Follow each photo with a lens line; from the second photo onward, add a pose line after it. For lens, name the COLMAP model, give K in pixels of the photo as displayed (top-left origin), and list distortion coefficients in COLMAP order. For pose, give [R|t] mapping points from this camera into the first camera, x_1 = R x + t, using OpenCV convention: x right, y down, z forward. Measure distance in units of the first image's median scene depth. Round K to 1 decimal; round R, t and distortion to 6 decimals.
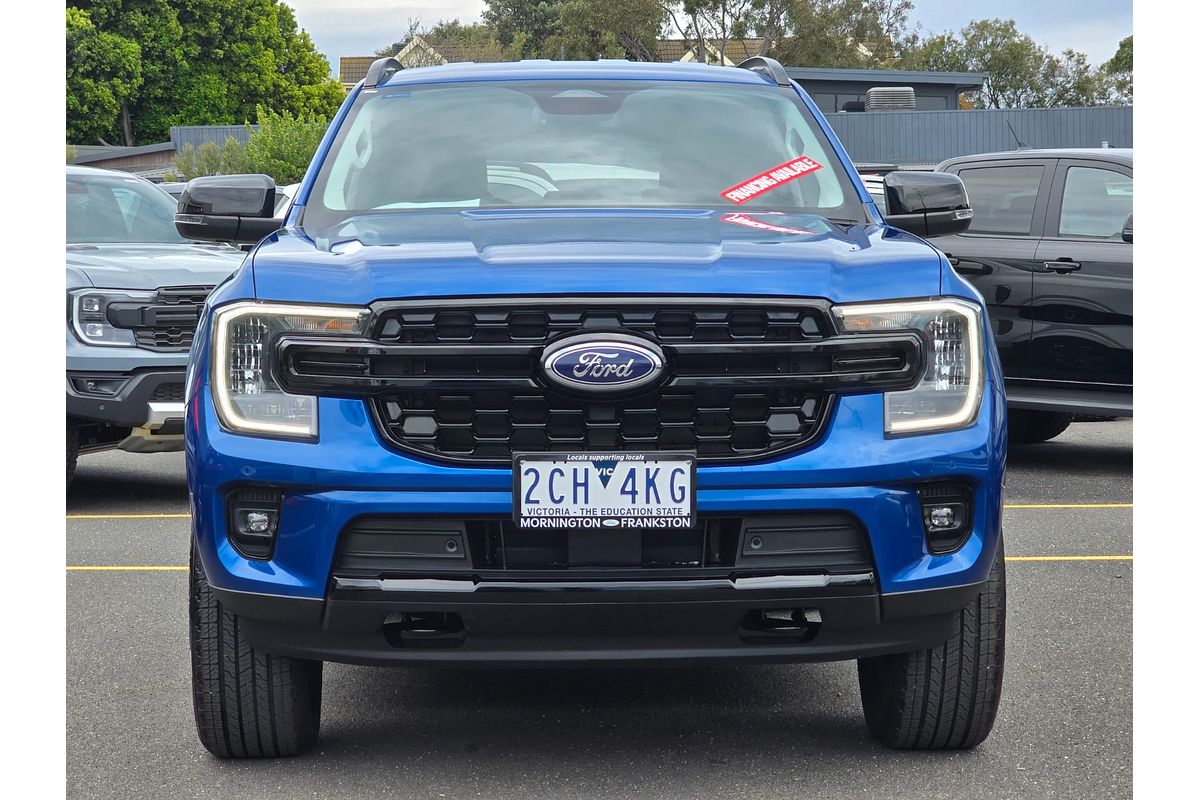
lens RADIAL K [[2326.4, 0, 607.0], [0, 2326.4, 408.6], [0, 0, 1]] dist [-0.026606, 0.000000]
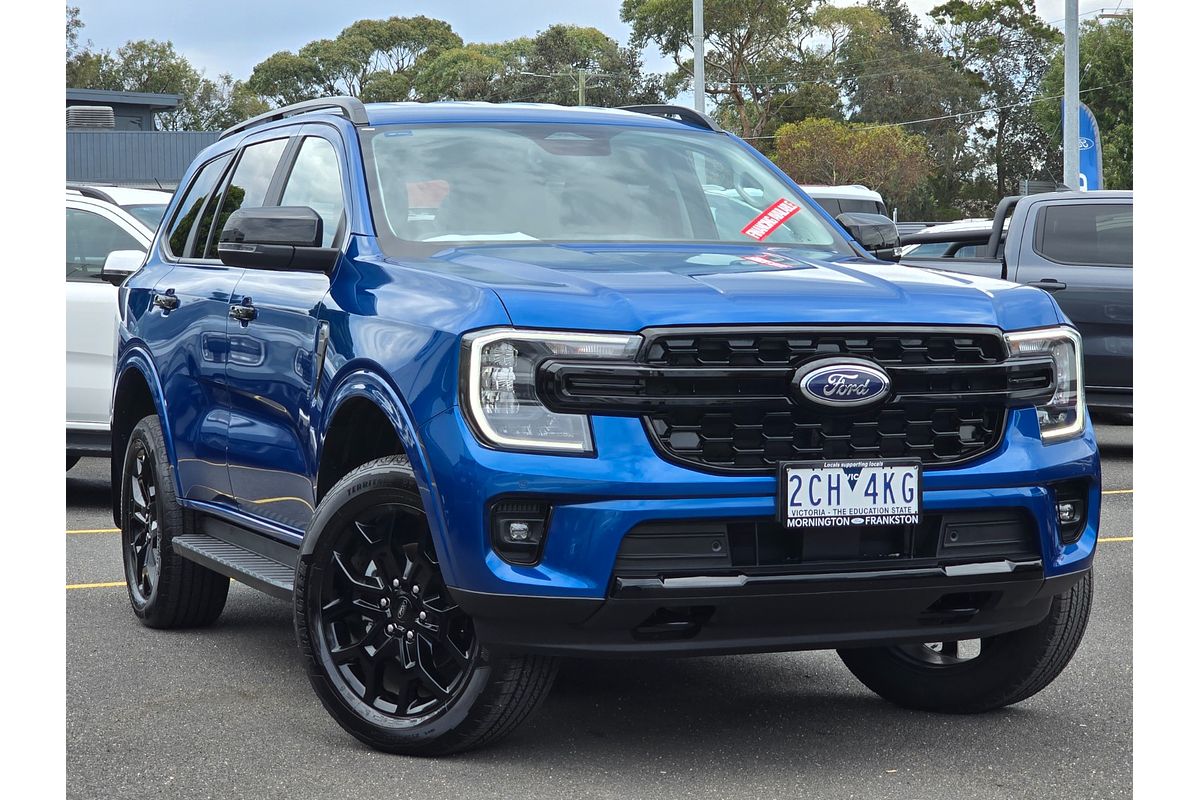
lens RADIAL K [[2326.4, 0, 612.0], [0, 2326.4, 398.9], [0, 0, 1]] dist [-0.026606, 0.000000]
pose [[0.939379, -0.008493, 0.342774, -0.496520], [0.013123, 0.999851, -0.011192, -0.000252], [-0.342628, 0.015012, 0.939351, -0.042310]]
